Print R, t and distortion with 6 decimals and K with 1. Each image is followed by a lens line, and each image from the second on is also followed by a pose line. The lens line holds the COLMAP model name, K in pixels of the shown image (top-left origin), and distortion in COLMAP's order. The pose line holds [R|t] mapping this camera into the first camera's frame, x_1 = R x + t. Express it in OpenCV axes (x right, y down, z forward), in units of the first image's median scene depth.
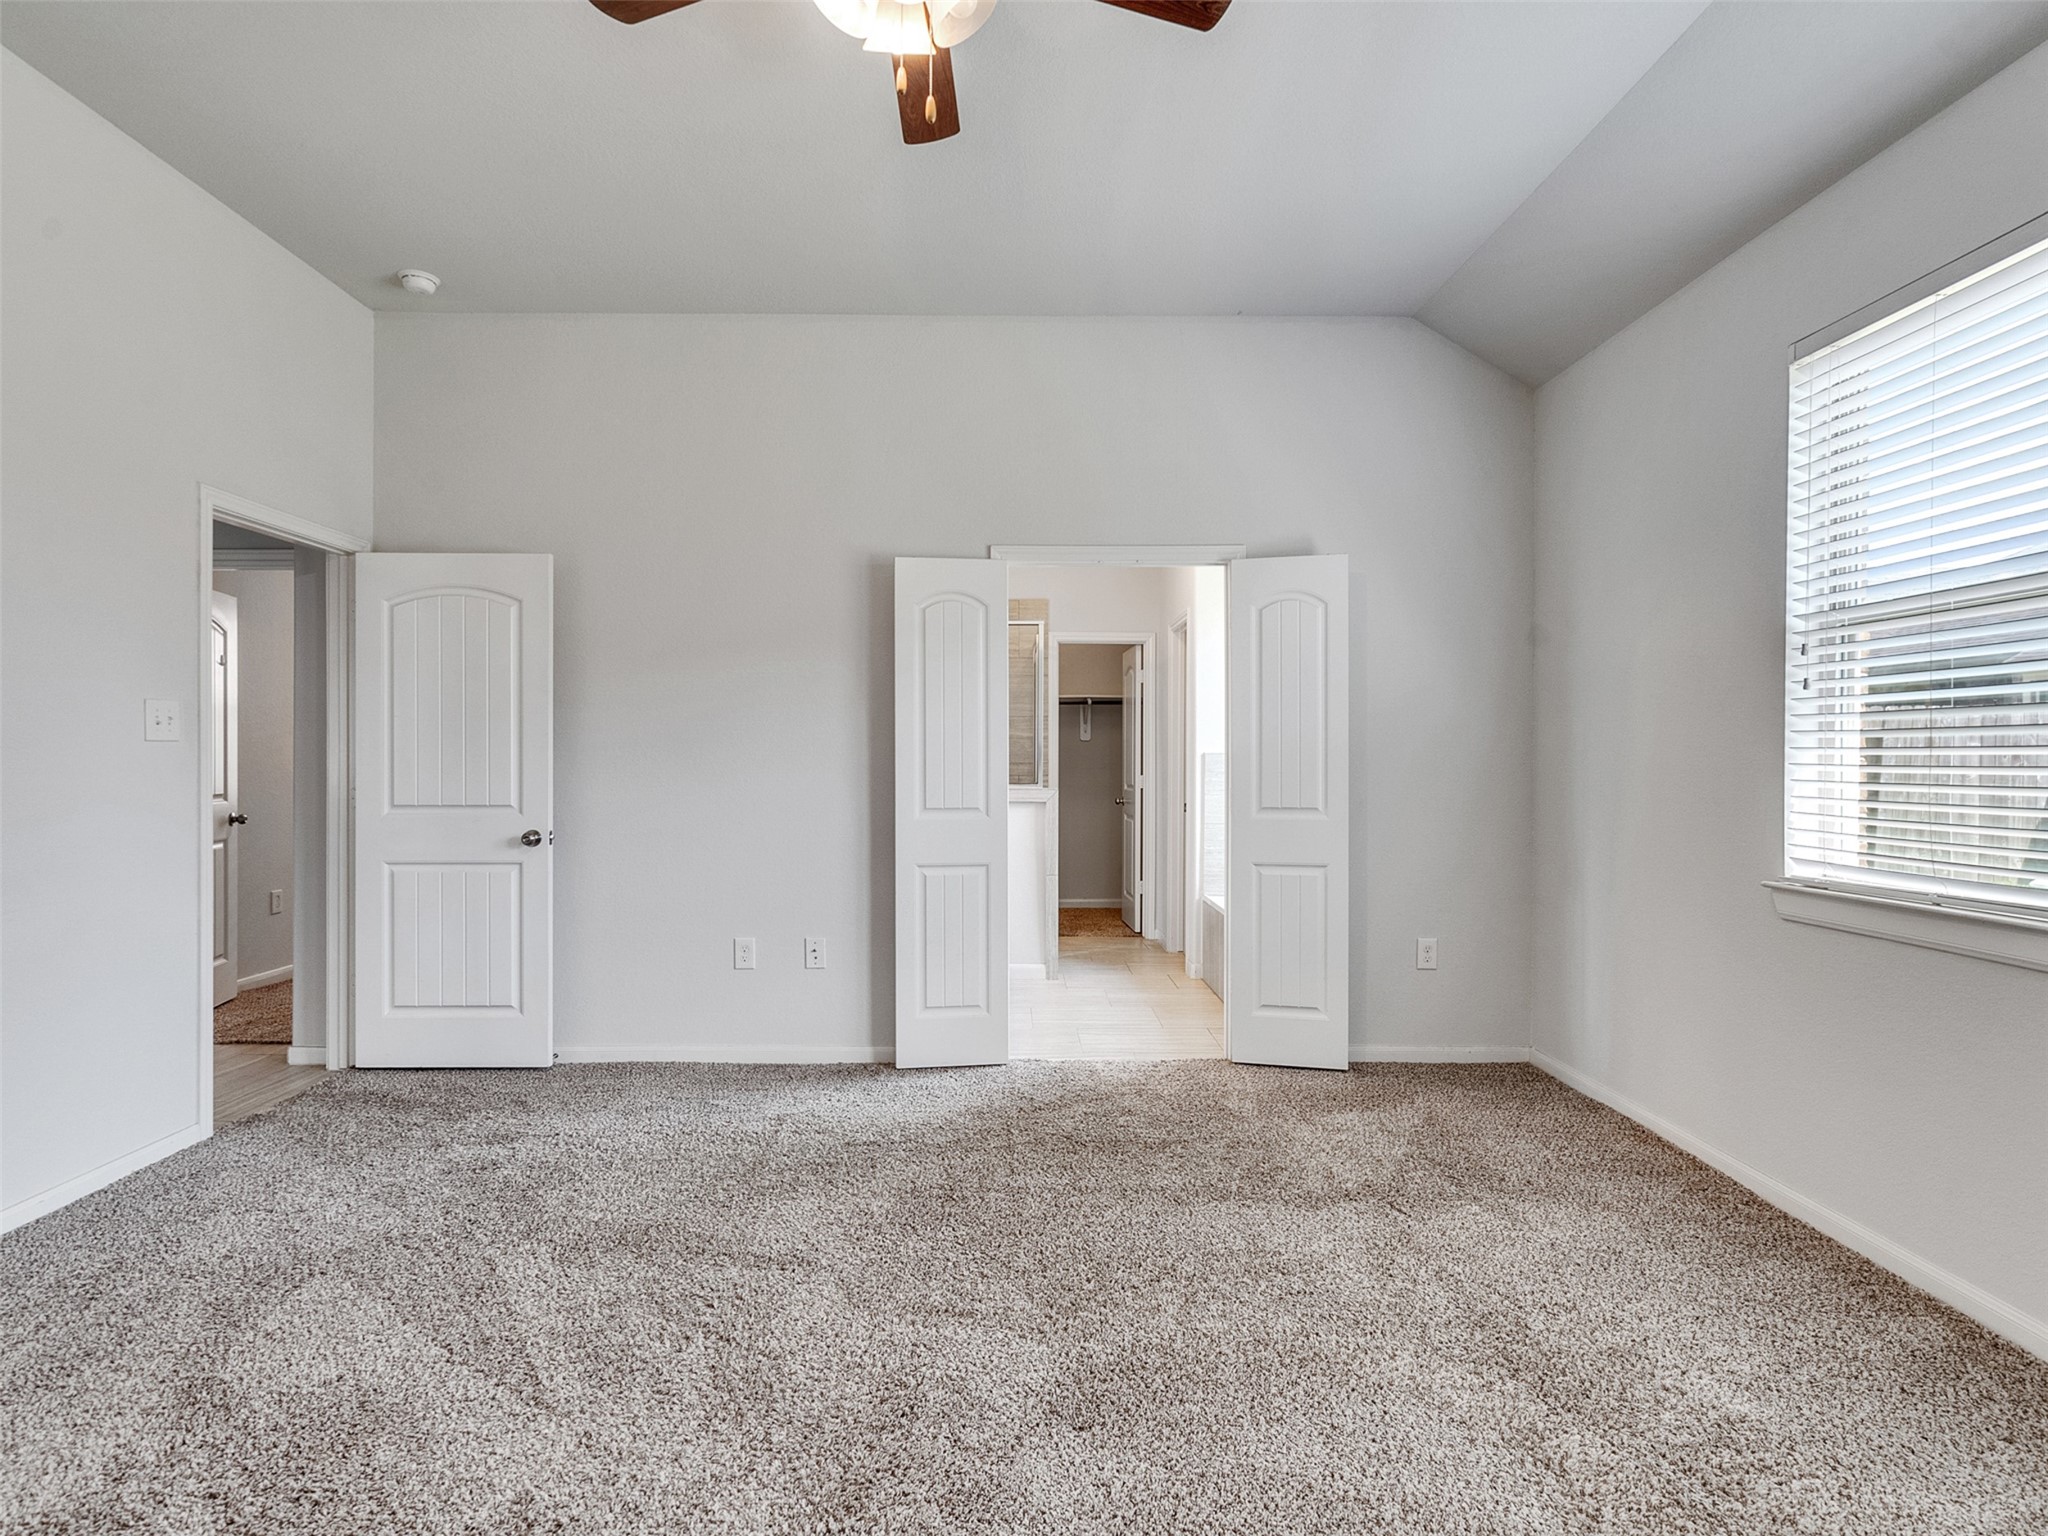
lens RADIAL K [[1048.7, 0, 1008.9], [0, 1048.7, 762.6], [0, 0, 1]] dist [-0.003104, 0.000894]
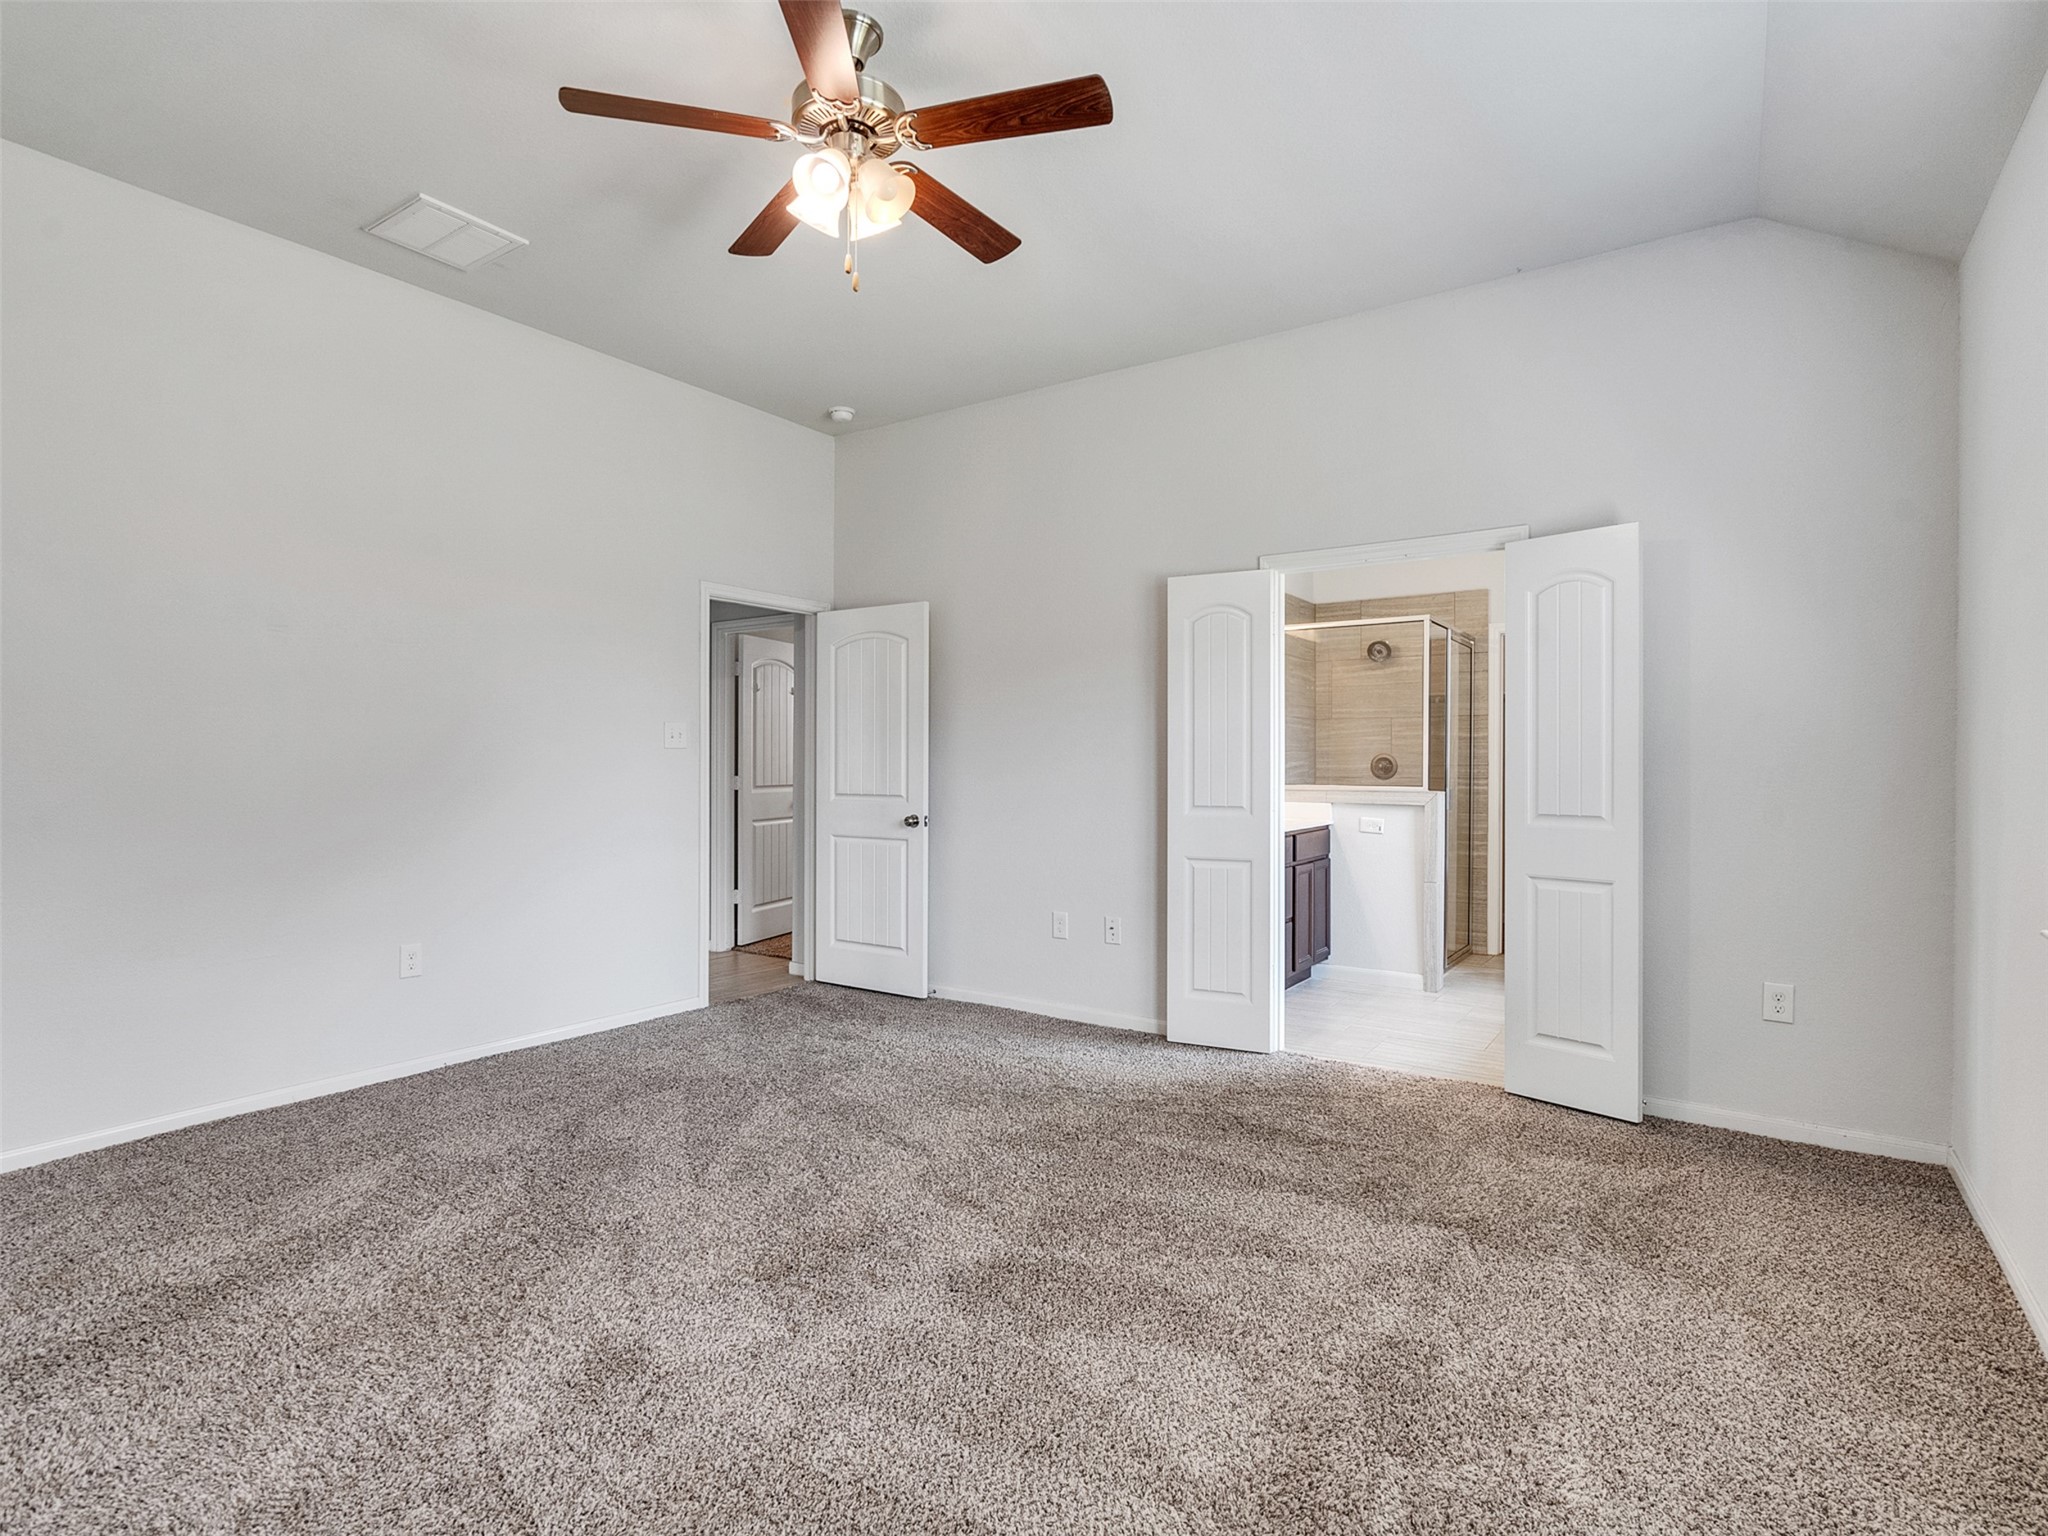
lens RADIAL K [[1048.7, 0, 1010.9], [0, 1048.7, 762.7], [0, 0, 1]] dist [-0.003104, 0.000894]
pose [[0.816800, 0.001574, -0.576919, 0.391599], [-0.003184, 0.999993, -0.001779, 0.001620], [0.576913, 0.003290, 0.816799, 0.003780]]
